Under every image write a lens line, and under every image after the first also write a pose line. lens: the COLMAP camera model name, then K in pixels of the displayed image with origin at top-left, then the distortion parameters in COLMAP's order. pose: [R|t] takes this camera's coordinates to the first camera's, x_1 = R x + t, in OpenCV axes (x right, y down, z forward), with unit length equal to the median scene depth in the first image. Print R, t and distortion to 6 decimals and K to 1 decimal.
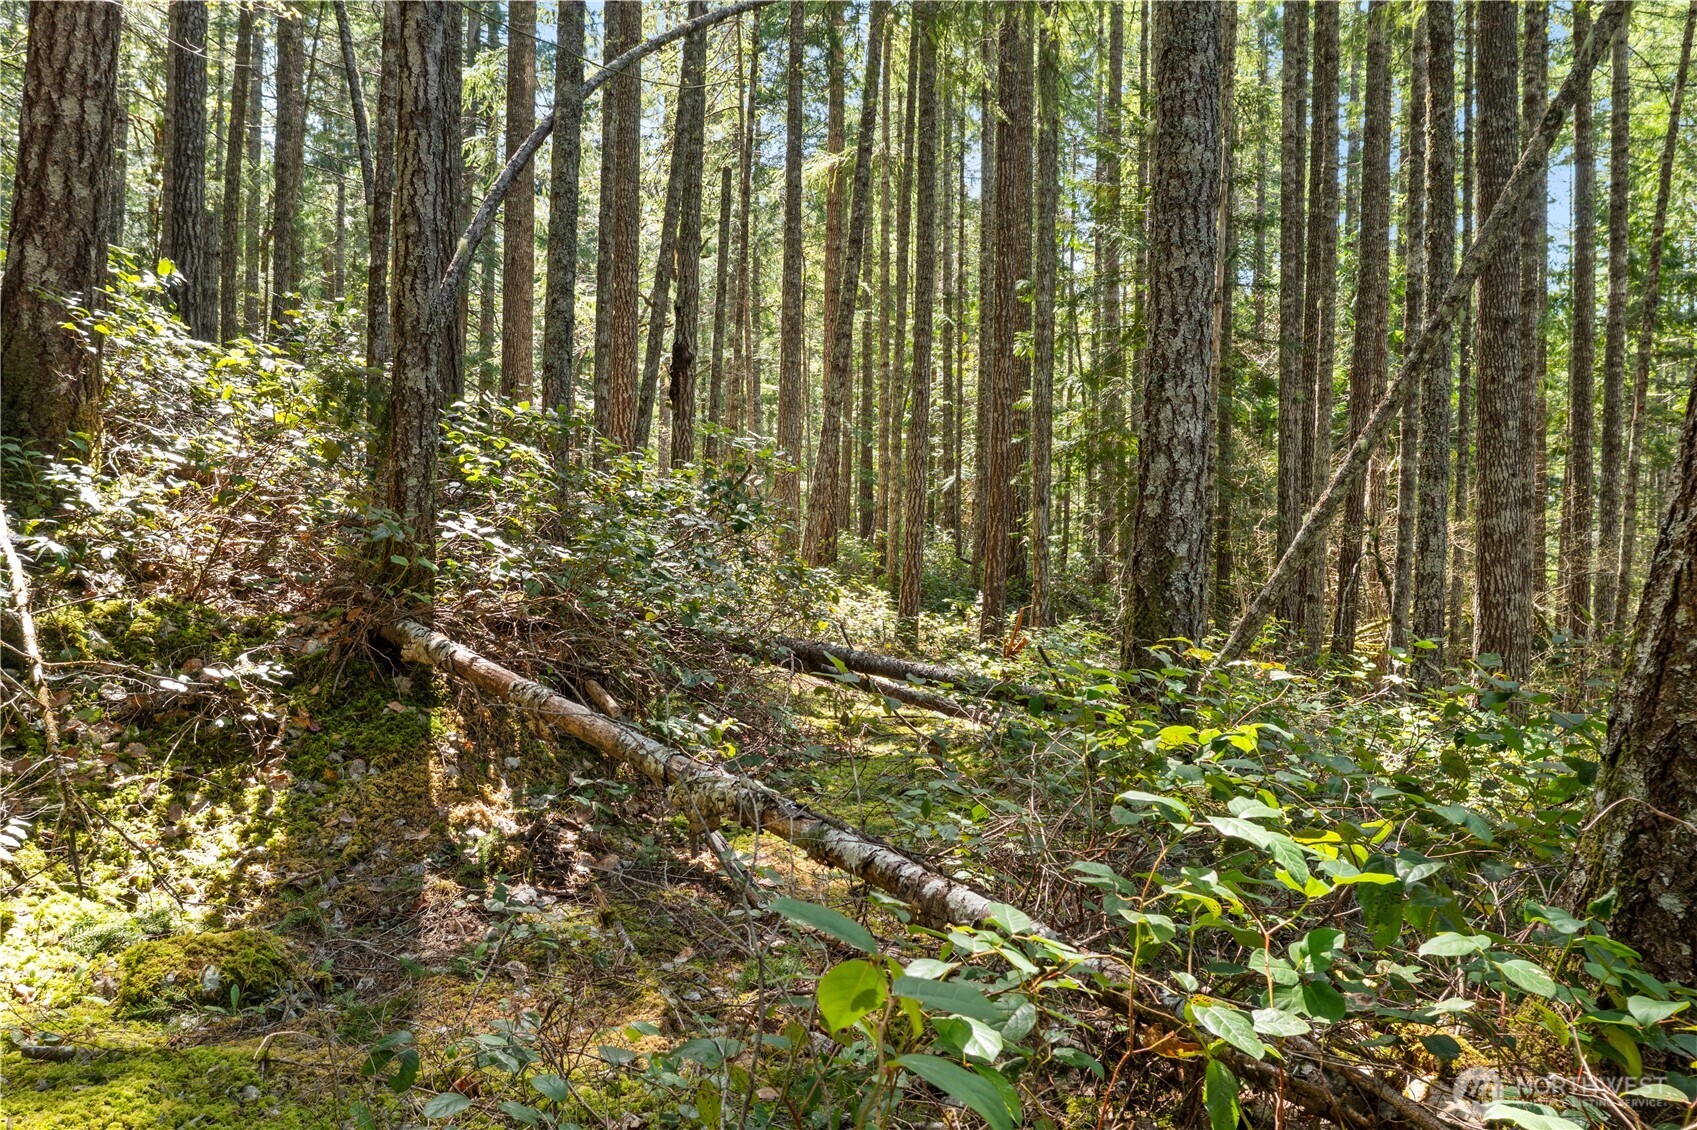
lens RADIAL K [[1343.7, 0, 848.5], [0, 1343.7, 565.0], [0, 0, 1]] dist [-0.010661, 0.002563]
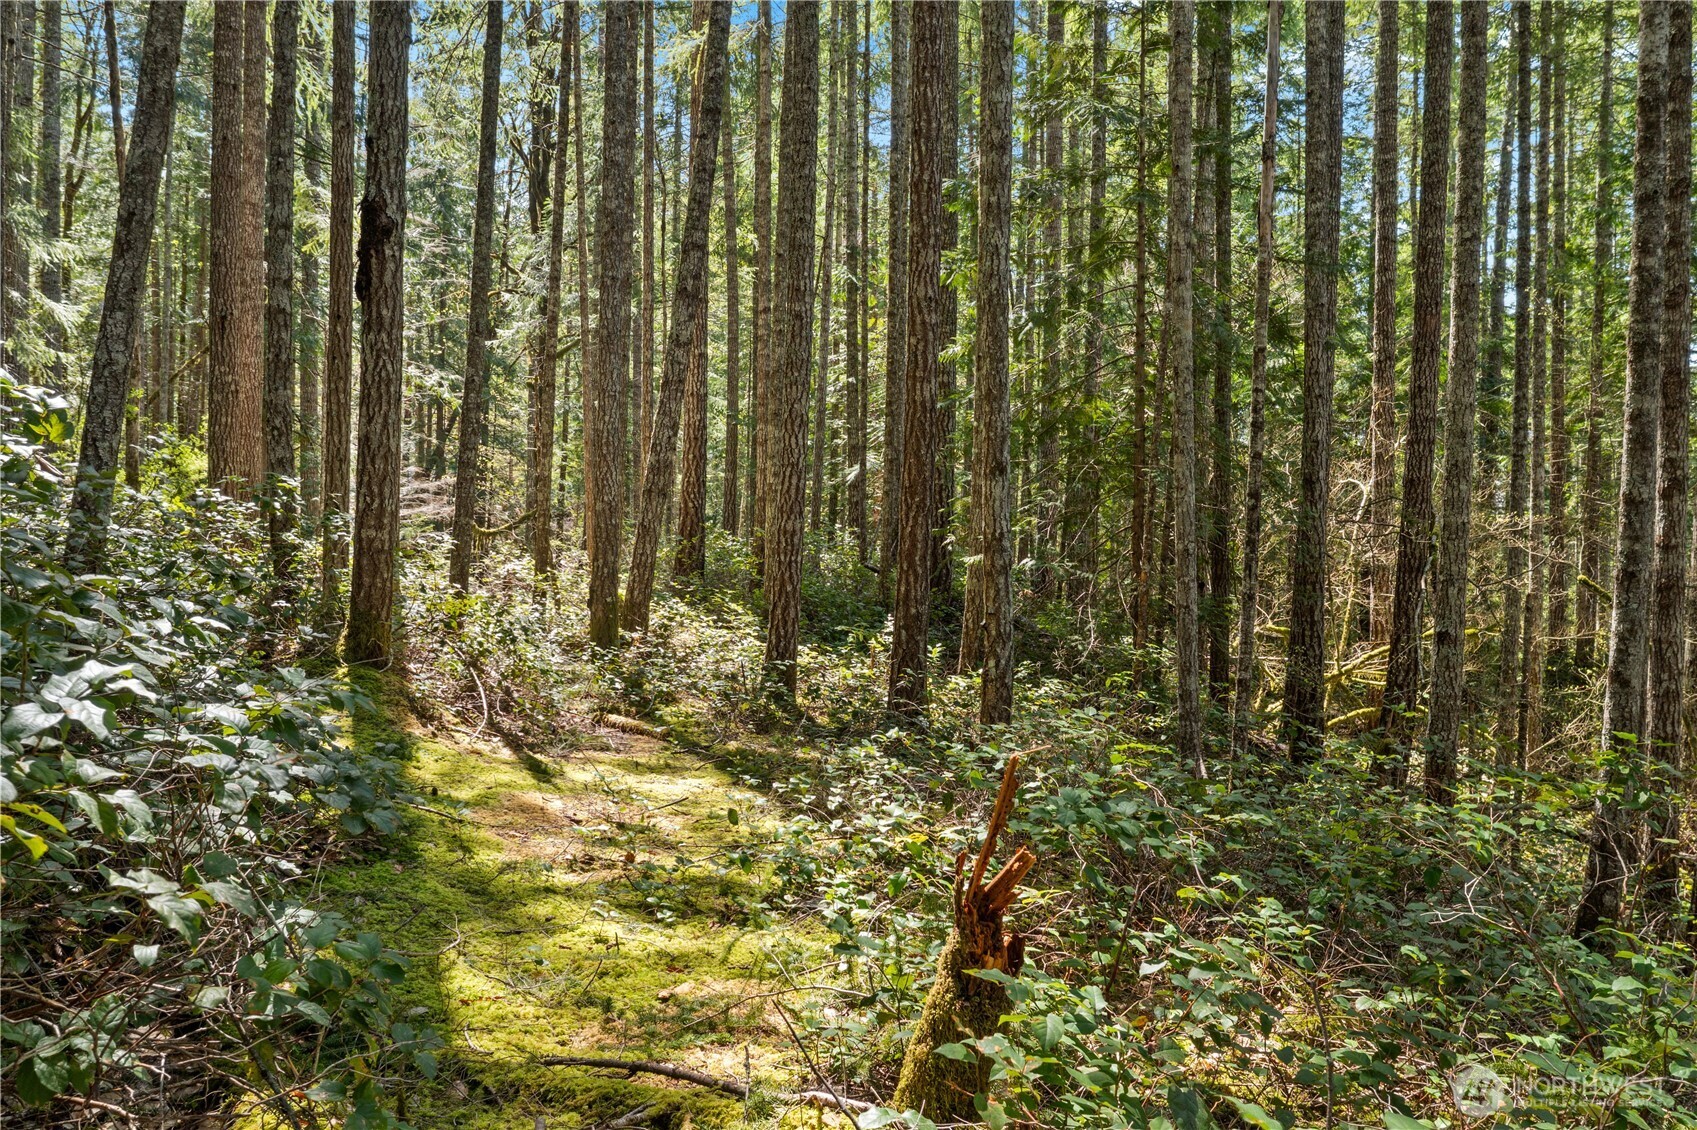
lens RADIAL K [[1343.7, 0, 848.5], [0, 1343.7, 565.0], [0, 0, 1]] dist [-0.010661, 0.002563]
pose [[0.997810, 0.000827, 0.066146, 0.026436], [-0.000712, 0.999998, -0.001773, -0.004125], [-0.066148, 0.001722, 0.997808, 0.264176]]
